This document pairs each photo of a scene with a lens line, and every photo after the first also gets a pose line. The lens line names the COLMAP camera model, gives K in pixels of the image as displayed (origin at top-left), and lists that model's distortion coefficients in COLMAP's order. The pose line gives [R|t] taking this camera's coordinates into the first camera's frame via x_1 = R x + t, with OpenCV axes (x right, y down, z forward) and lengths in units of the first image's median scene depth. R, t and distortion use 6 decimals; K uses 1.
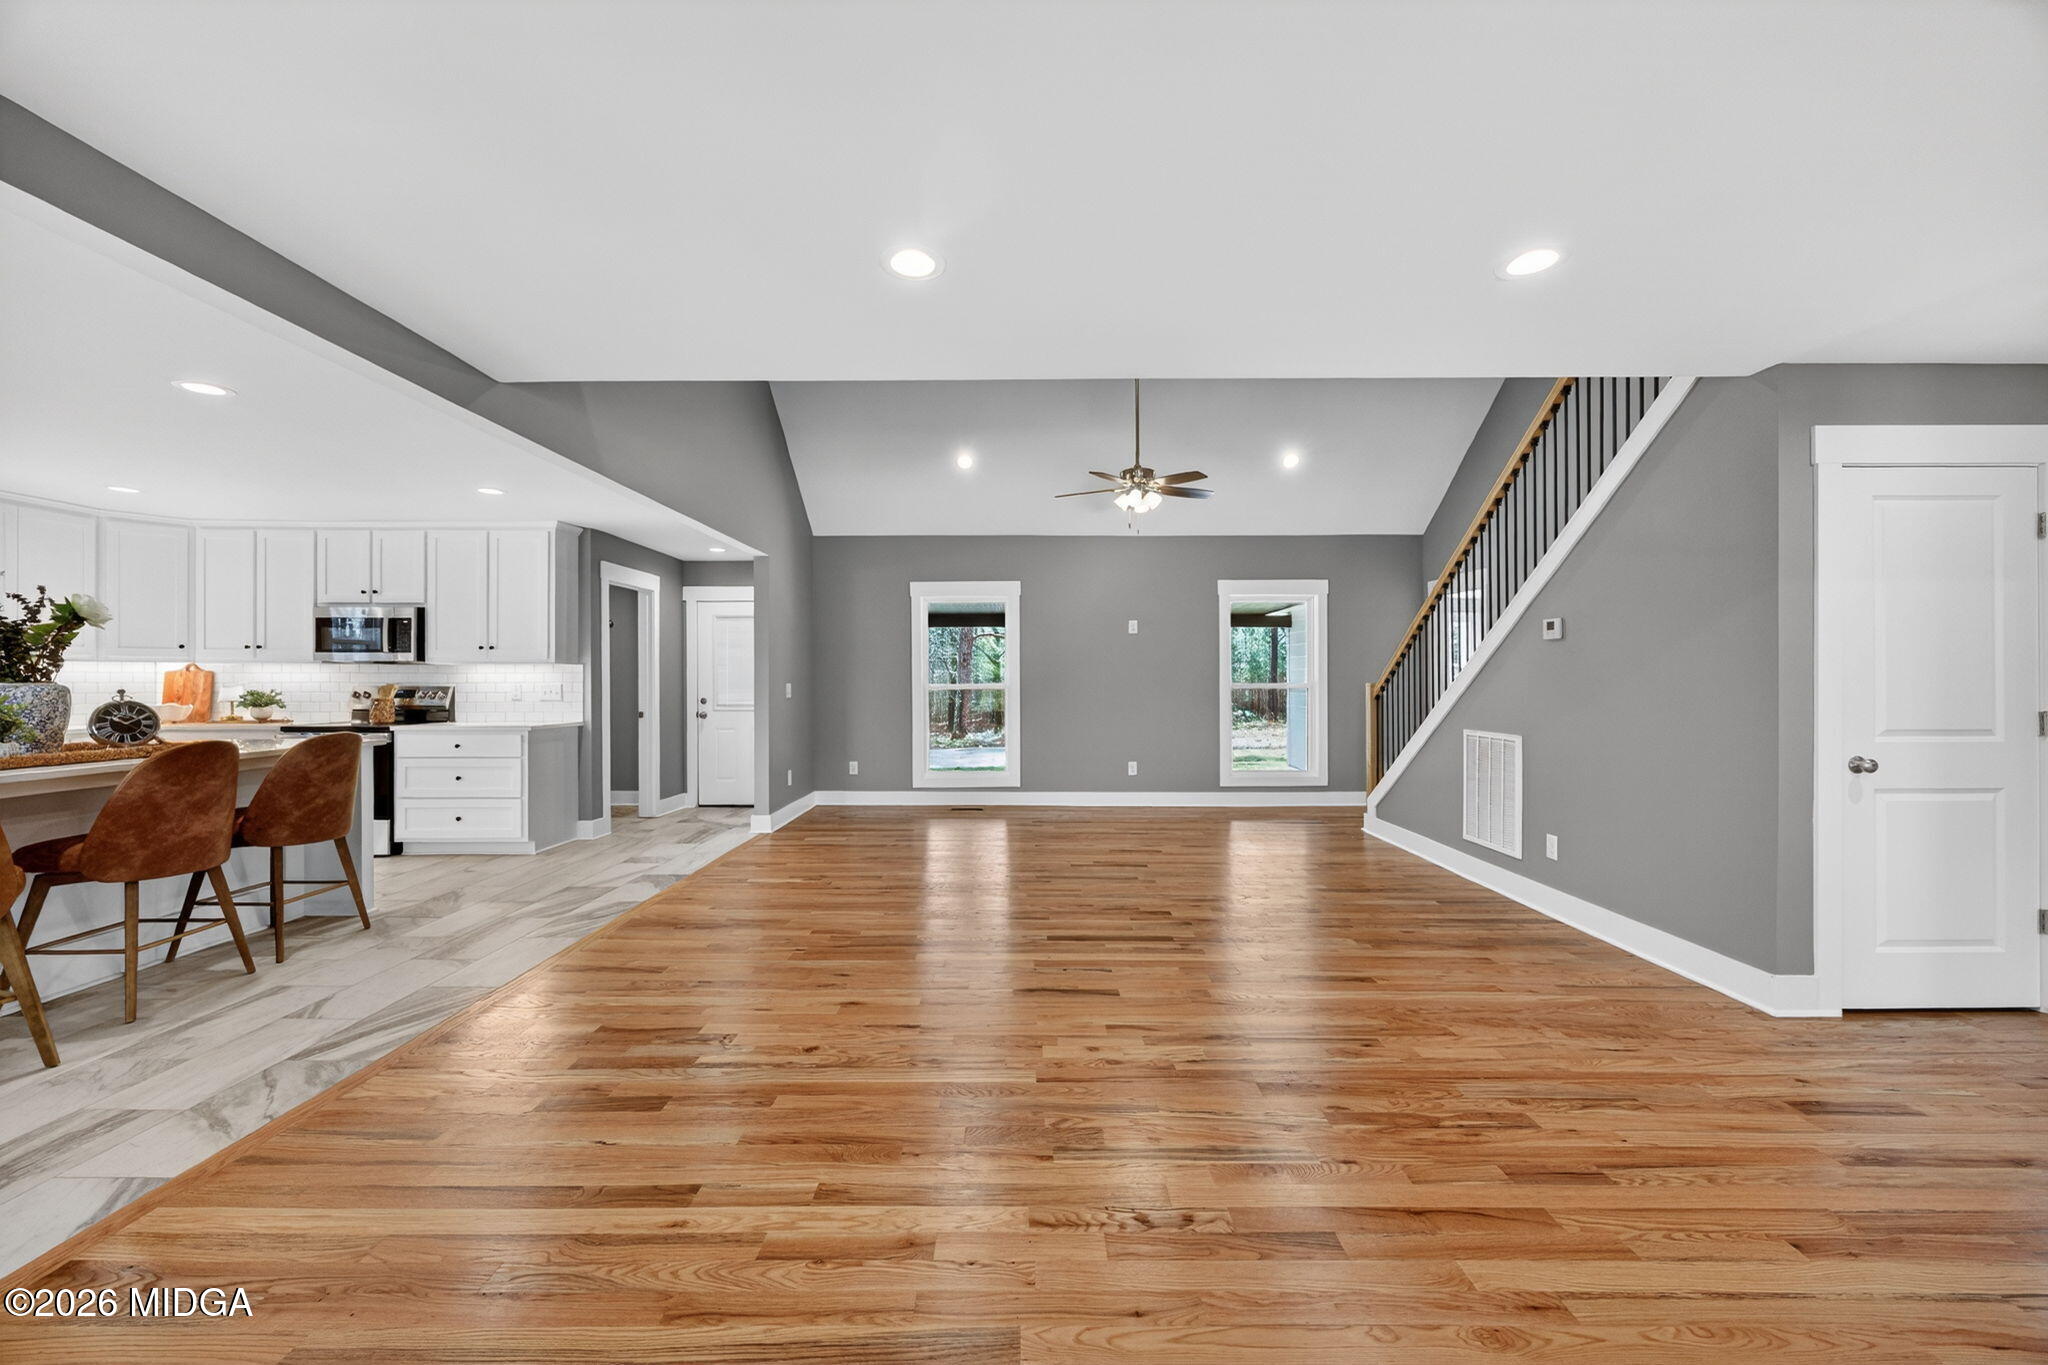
lens RADIAL K [[773.3, 0, 1018.1], [0, 773.3, 681.0], [0, 0, 1]] dist [-0.008152, 0.000071]
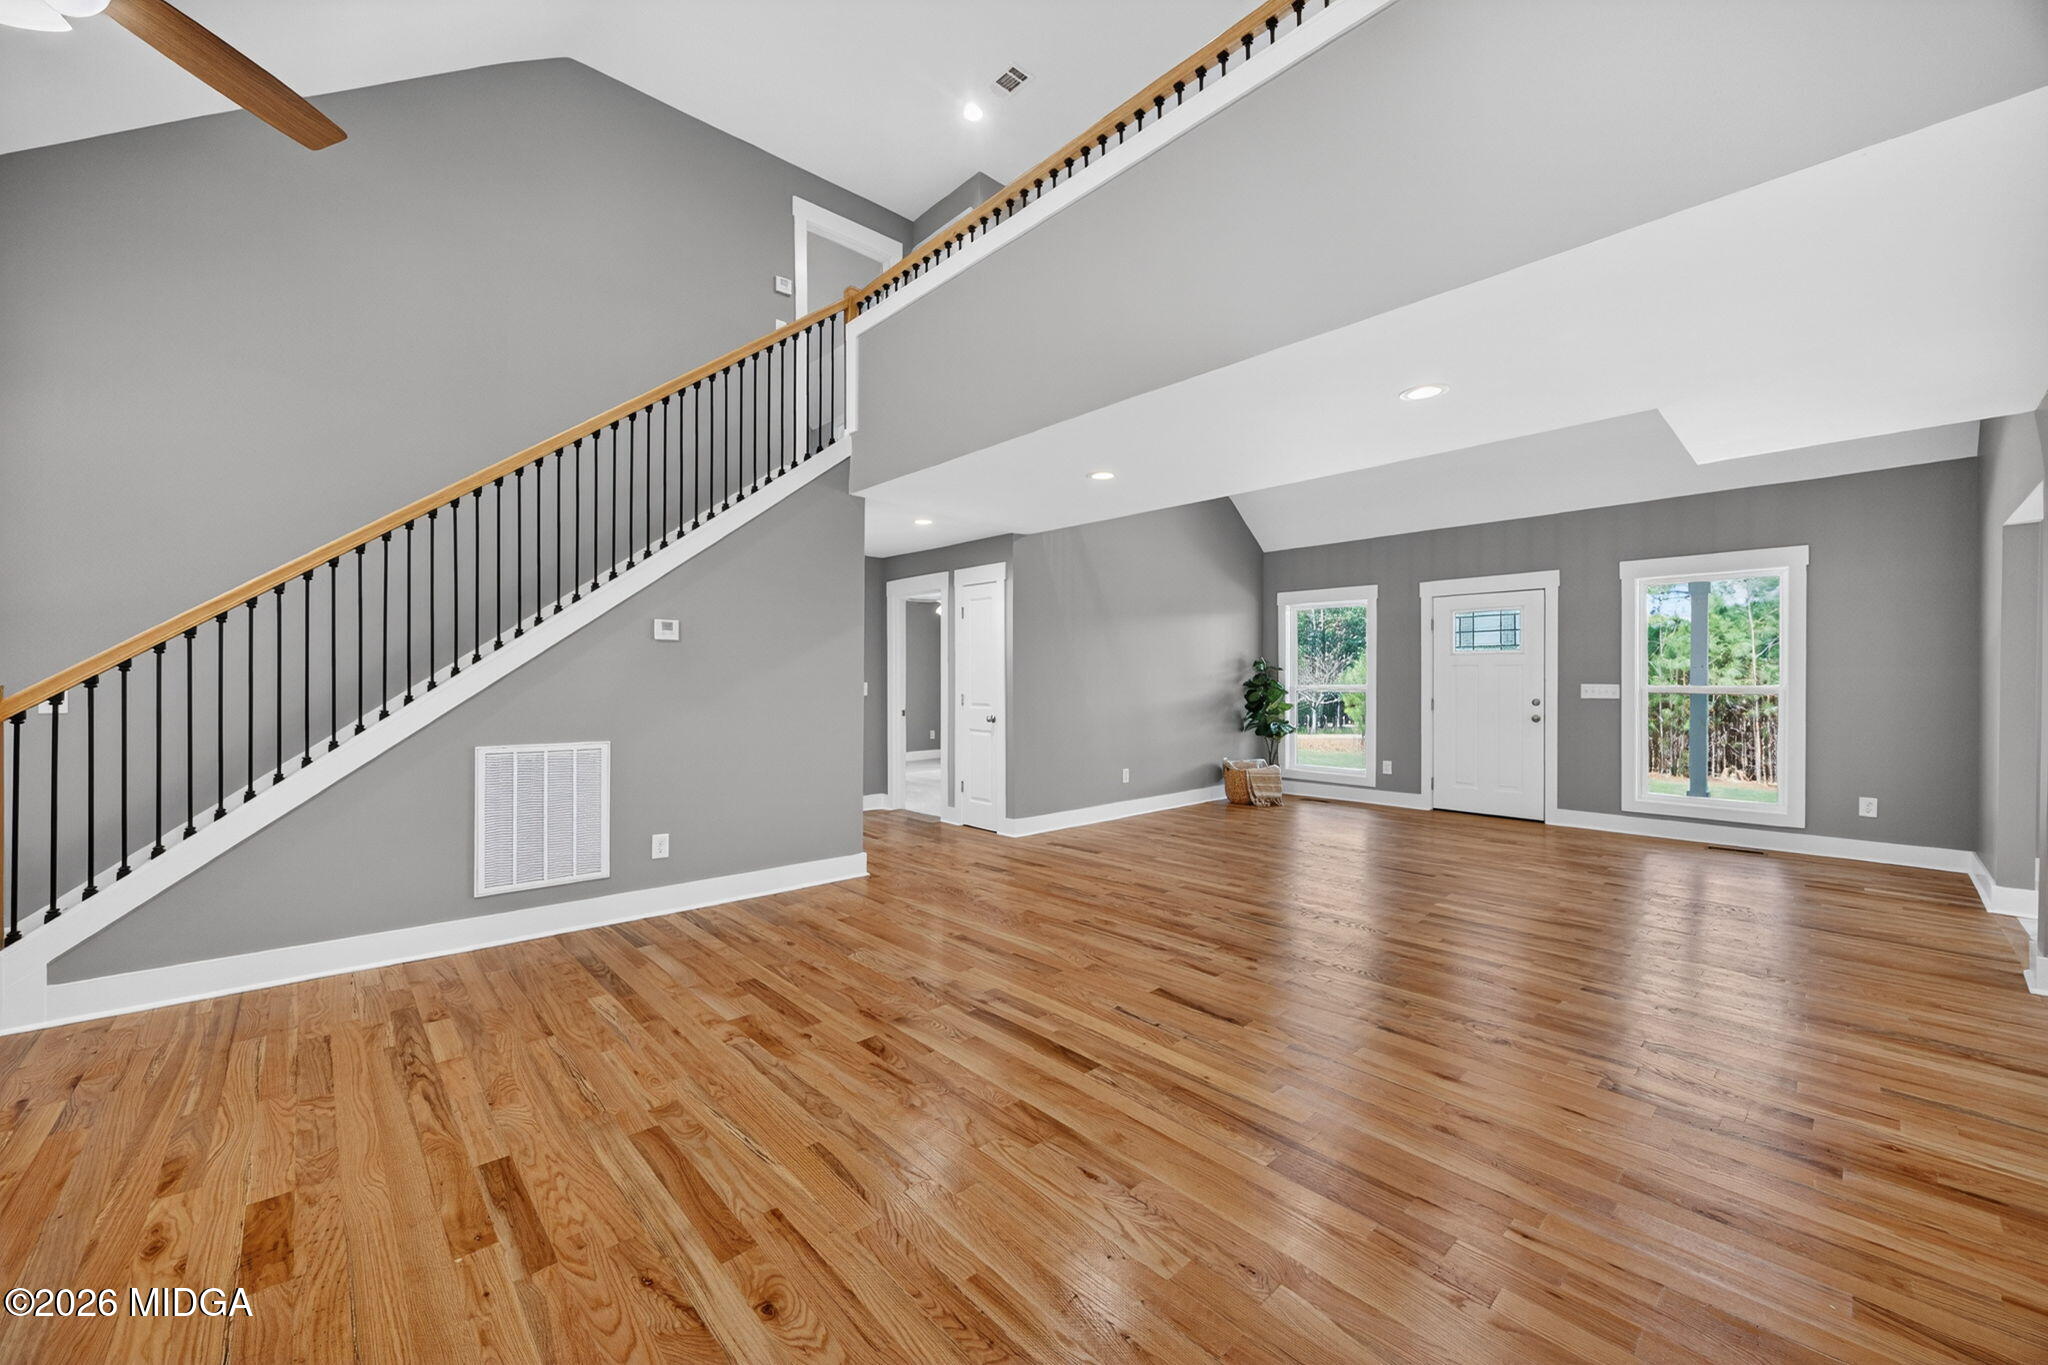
lens RADIAL K [[773.3, 0, 1018.1], [0, 773.3, 681.0], [0, 0, 1]] dist [-0.008152, 0.000071]
pose [[-0.675394, -0.001409, 0.737456, -0.359307], [-0.003488, 0.999993, -0.001284, 0.000111], [-0.737449, -0.003439, -0.675394, 1.322477]]
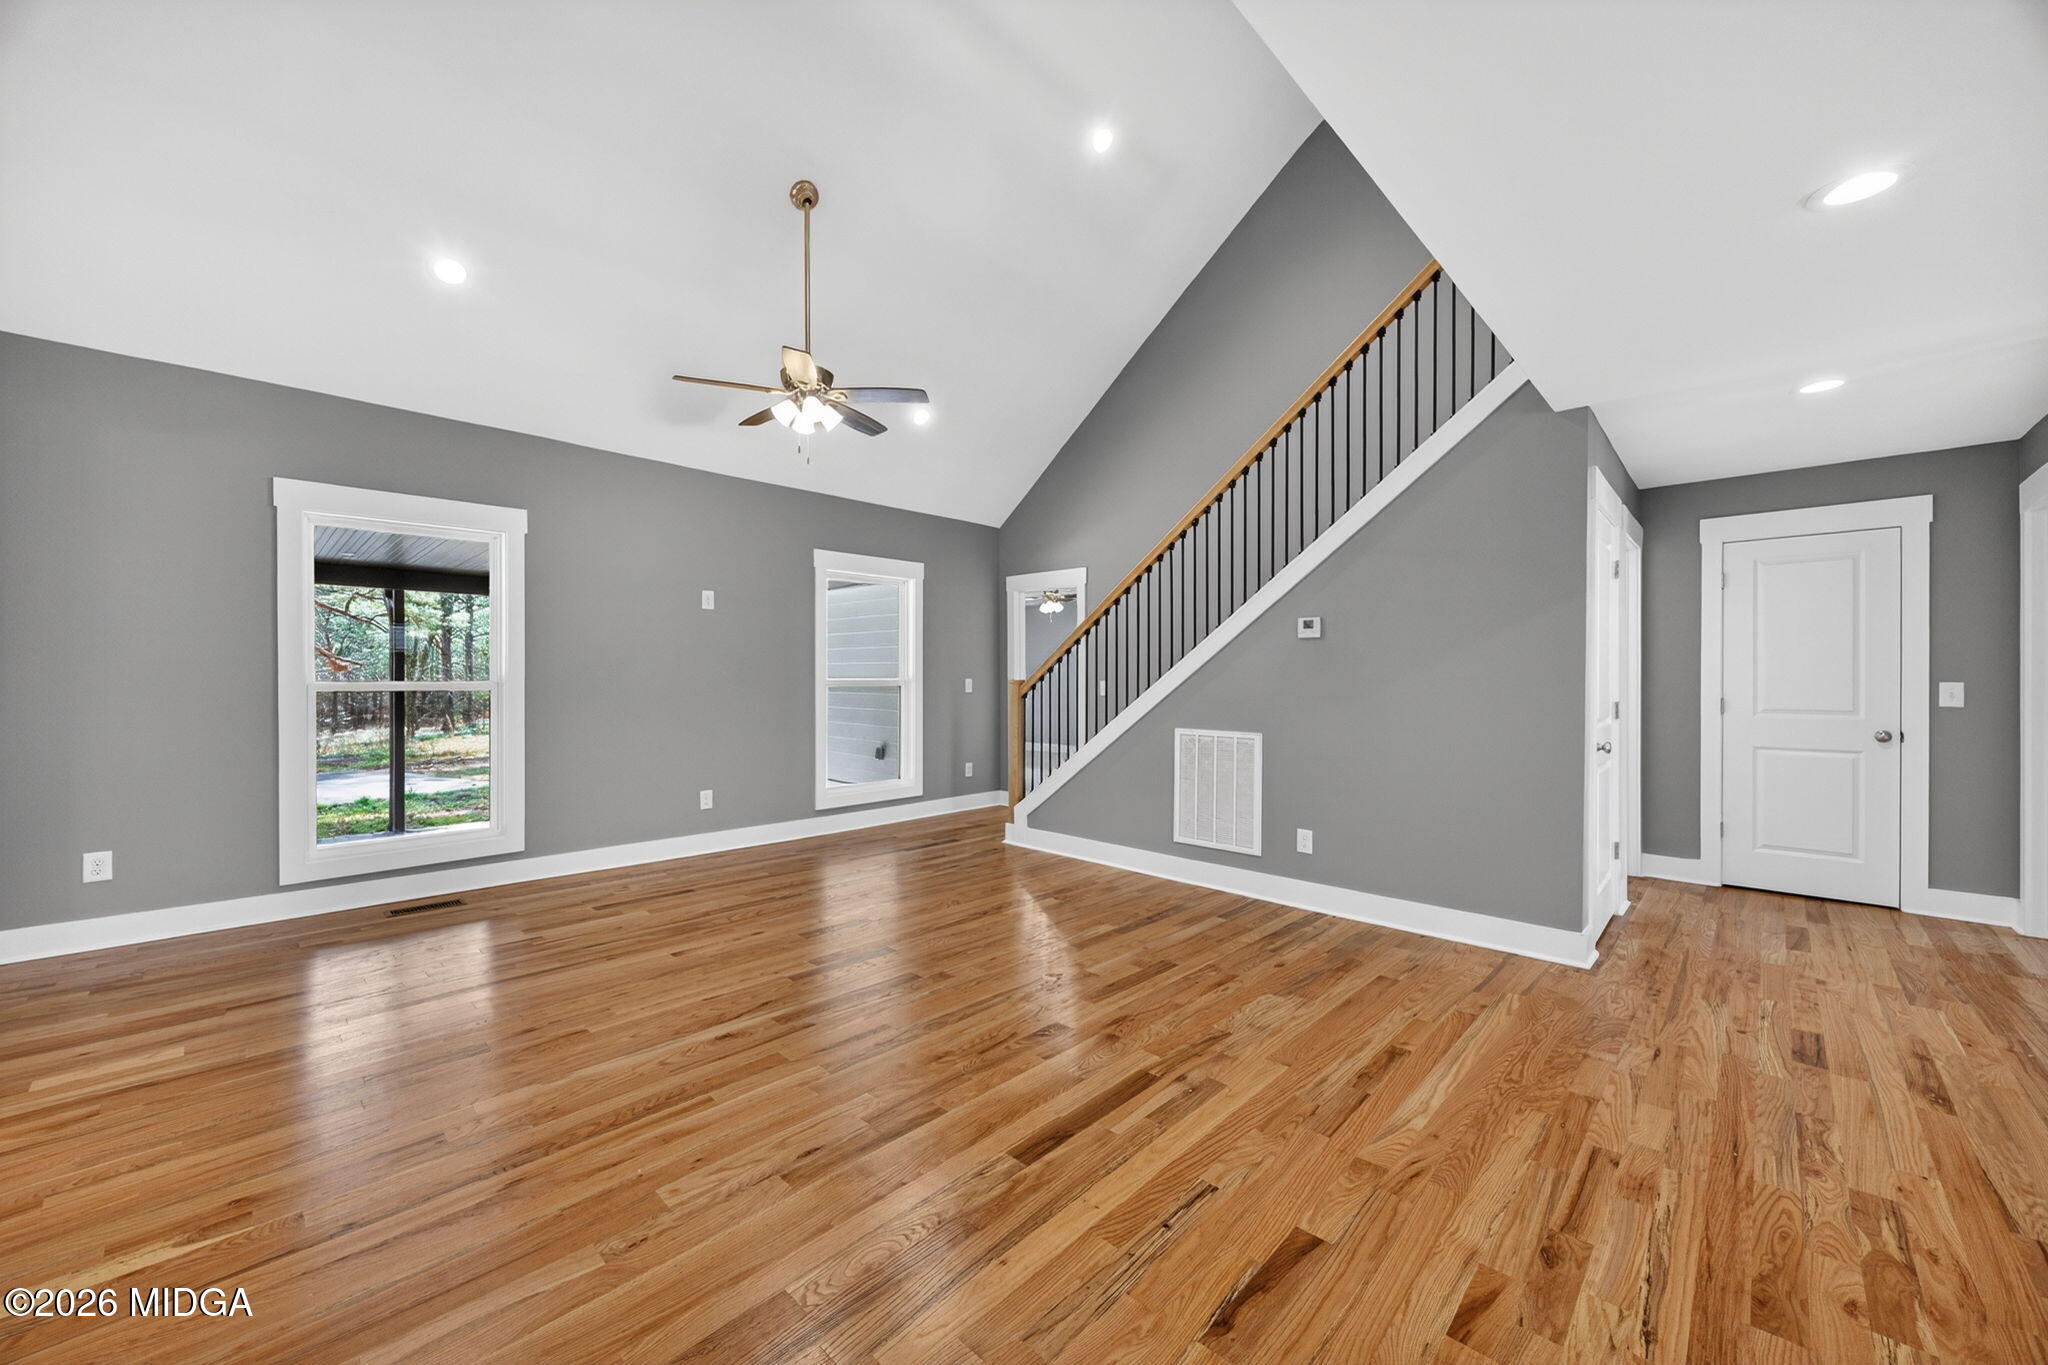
lens RADIAL K [[773.3, 0, 1018.1], [0, 773.3, 681.0], [0, 0, 1]] dist [-0.008152, 0.000071]
pose [[0.691298, -0.002937, 0.722563, -0.306742], [-0.002705, 0.999974, 0.006653, -0.002571], [-0.722564, -0.006553, 0.691273, 0.561740]]
